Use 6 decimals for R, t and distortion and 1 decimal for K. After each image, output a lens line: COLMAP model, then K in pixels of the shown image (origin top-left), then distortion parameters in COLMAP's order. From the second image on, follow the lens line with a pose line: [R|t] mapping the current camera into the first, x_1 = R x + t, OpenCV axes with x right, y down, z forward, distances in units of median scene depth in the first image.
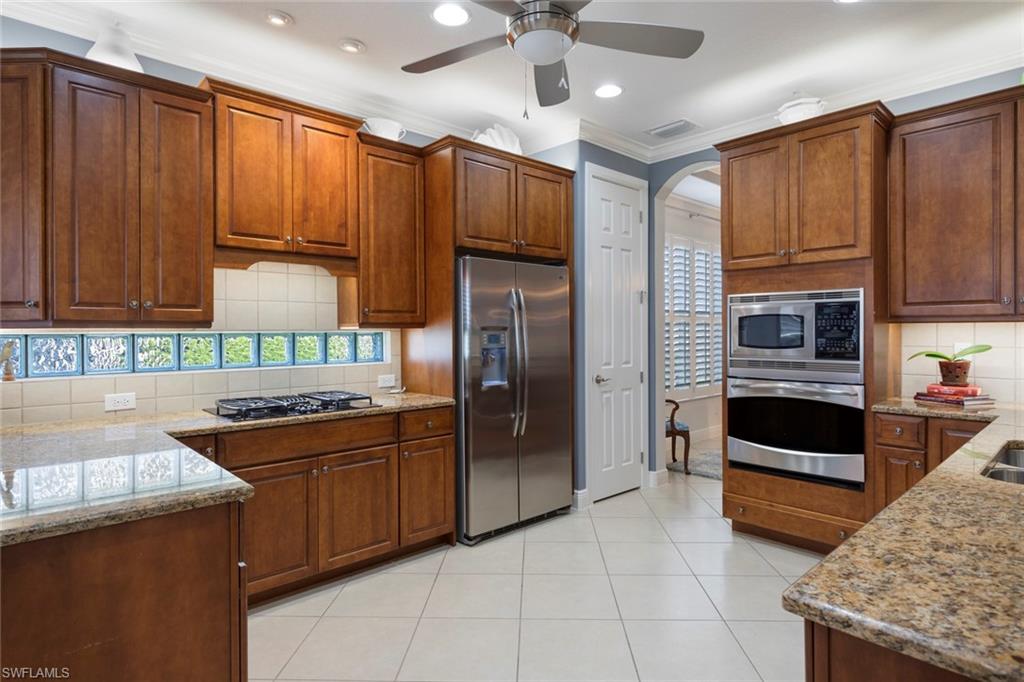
lens RADIAL K [[553.6, 0, 507.1], [0, 553.6, 339.3], [0, 0, 1]] dist [-0.004748, 0.001279]
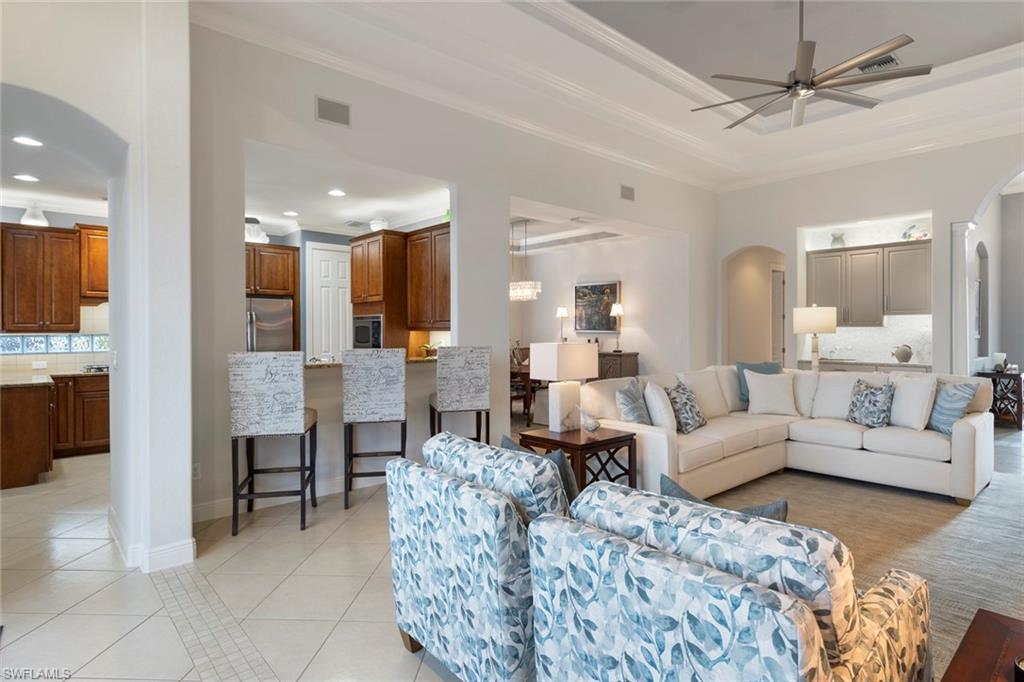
lens RADIAL K [[553.6, 0, 517.8], [0, 553.6, 335.9], [0, 0, 1]] dist [-0.004748, 0.001279]
pose [[0.999997, 0.001527, -0.001696, 1.283508], [-0.001524, 0.999996, 0.002197, -0.015906], [0.001700, -0.002194, 0.999996, -1.276793]]
